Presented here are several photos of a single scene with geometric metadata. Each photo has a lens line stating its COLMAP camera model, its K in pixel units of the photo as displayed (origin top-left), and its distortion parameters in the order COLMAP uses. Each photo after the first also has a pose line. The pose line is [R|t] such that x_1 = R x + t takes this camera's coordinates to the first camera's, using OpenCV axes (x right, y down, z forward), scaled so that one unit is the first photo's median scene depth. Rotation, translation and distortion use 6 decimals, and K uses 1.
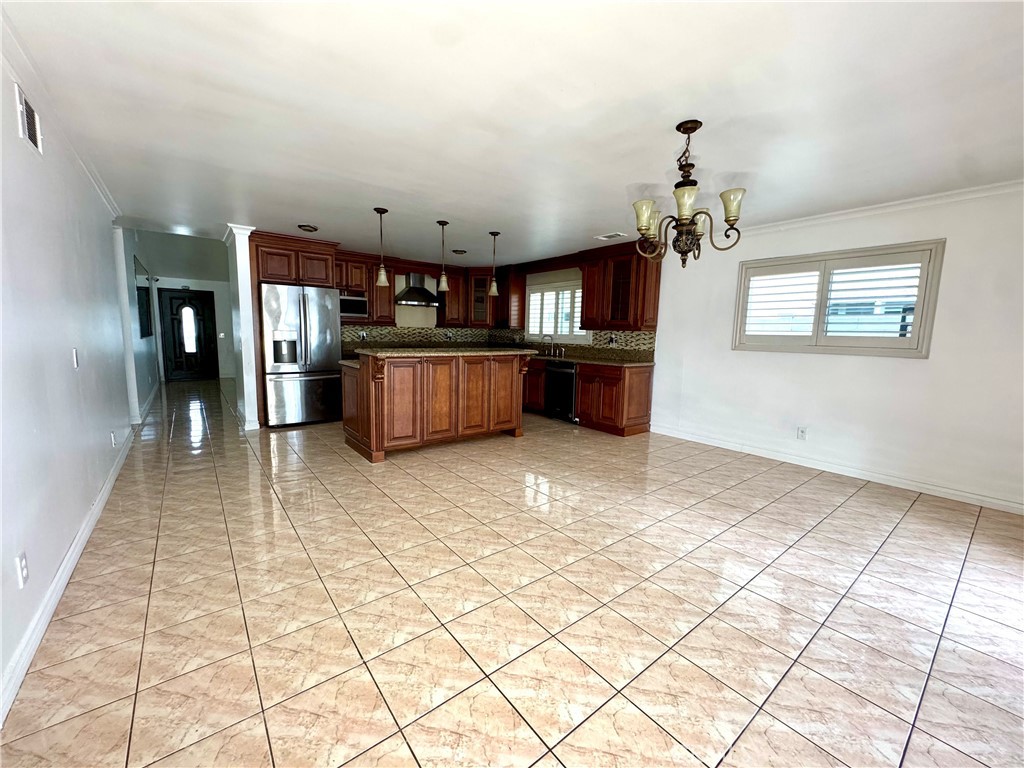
lens RADIAL K [[409.7, 0, 512.8], [0, 409.7, 383.7], [0, 0, 1]] dist [-0.005417, 0.001300]
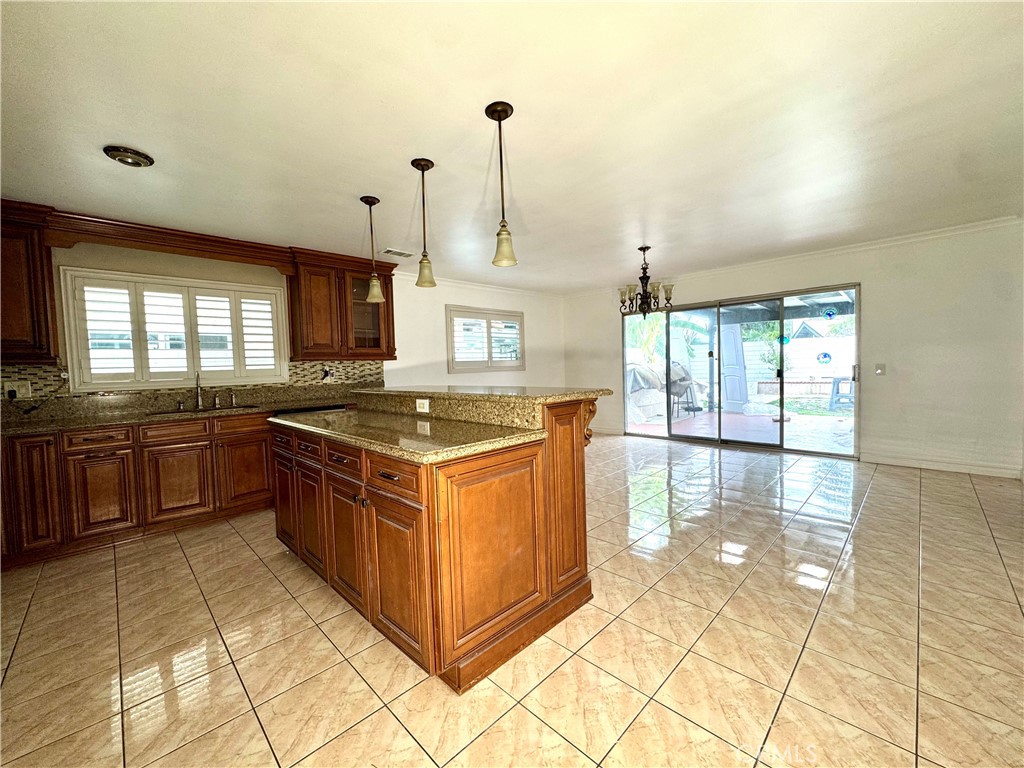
lens RADIAL K [[409.7, 0, 509.1], [0, 409.7, 374.1], [0, 0, 1]] dist [-0.005417, 0.001300]
pose [[-0.093913, -0.039253, 0.994806, -0.640326], [0.151302, 0.987053, 0.053231, -0.108519], [-0.984016, 0.155515, -0.086758, 0.836913]]
